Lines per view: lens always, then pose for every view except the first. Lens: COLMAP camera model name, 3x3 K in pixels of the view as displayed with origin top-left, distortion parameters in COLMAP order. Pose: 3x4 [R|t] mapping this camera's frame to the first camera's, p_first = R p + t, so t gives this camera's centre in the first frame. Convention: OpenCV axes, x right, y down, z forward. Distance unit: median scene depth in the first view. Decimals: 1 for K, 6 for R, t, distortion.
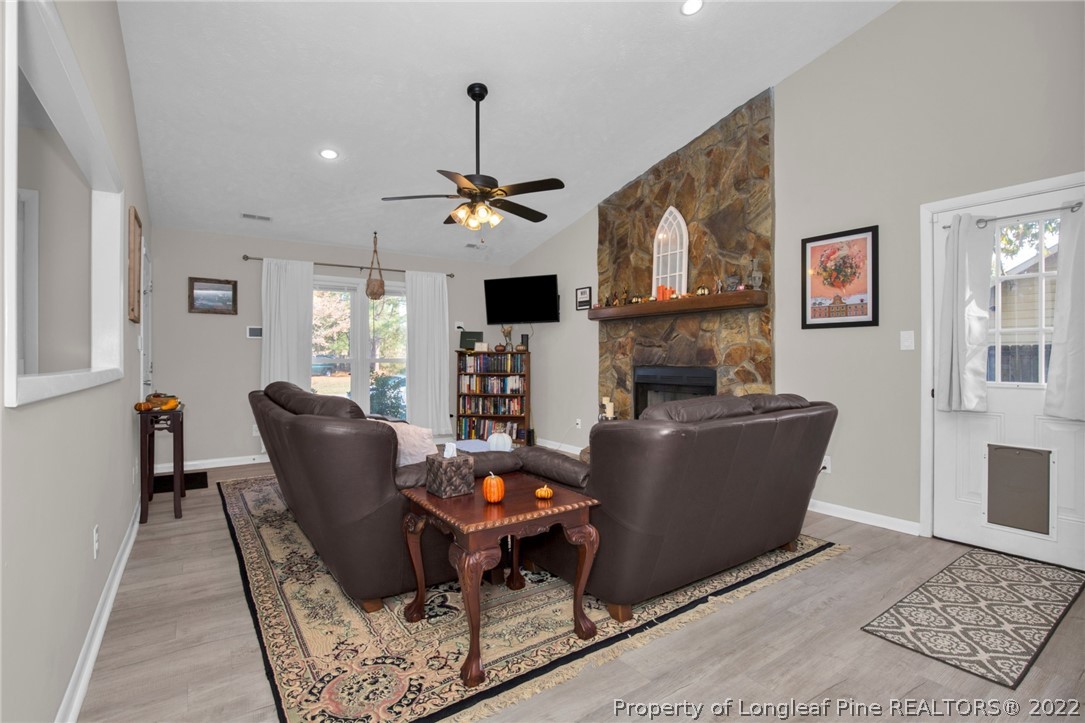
lens RADIAL K [[514.5, 0, 542.5], [0, 514.5, 361.5], [0, 0, 1]] dist [-0.034561, -0.000167]
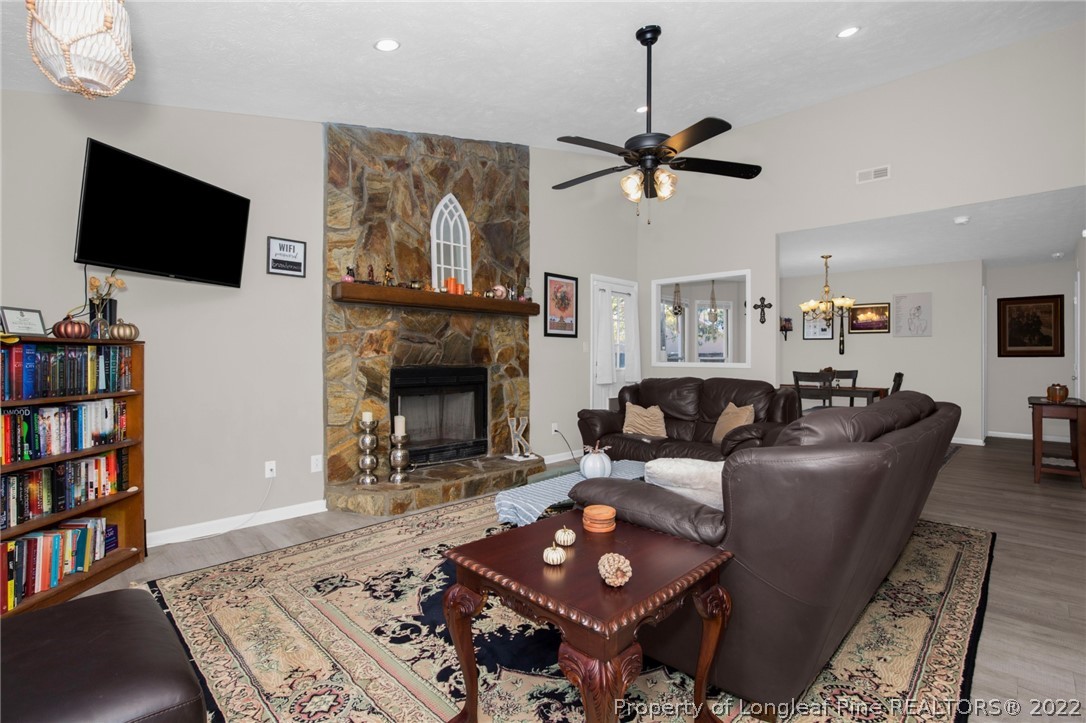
lens RADIAL K [[504.9, 0, 543.0], [0, 504.9, 361.5], [0, 0, 1]] dist [-0.006035, -0.000124]
pose [[-0.183387, -0.009909, 0.982991, -0.716939], [0.004075, 0.999933, 0.010840, -0.007494], [-0.983032, 0.005993, -0.183335, 1.052683]]
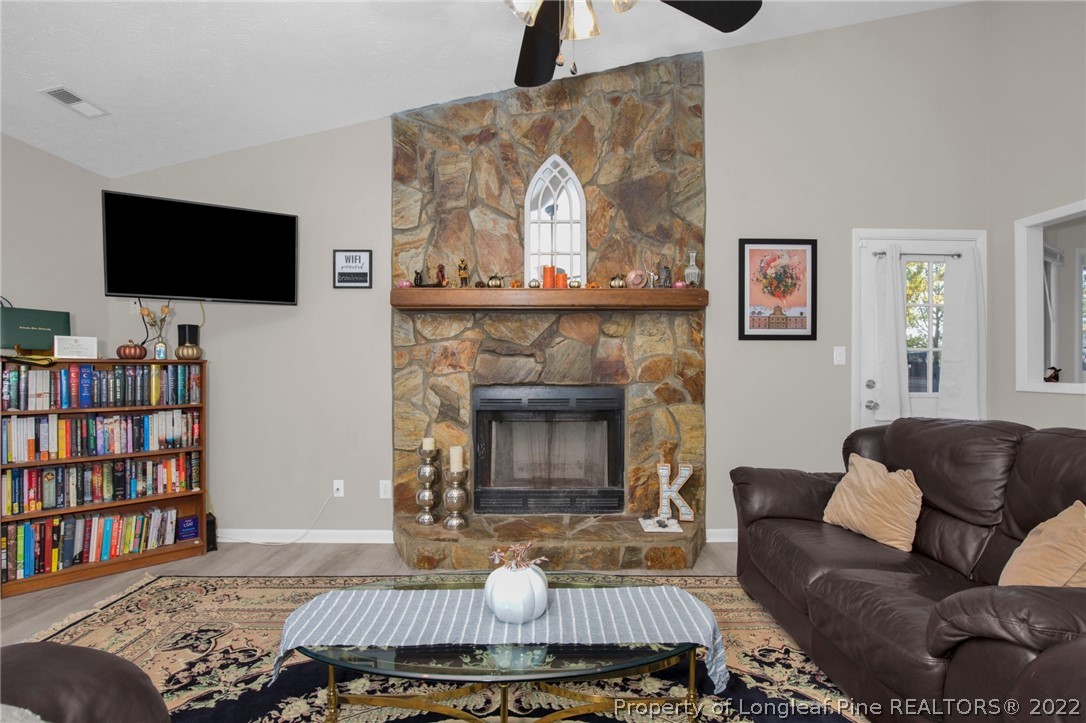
lens RADIAL K [[511.7, 0, 542.8], [0, 511.7, 374.5], [0, 0, 1]] dist [-0.023958, 0.000168]
pose [[0.563054, -0.009776, 0.826362, -0.349786], [0.006072, 0.999952, 0.007693, -0.010304], [-0.826398, 0.000686, 0.563087, 0.653428]]
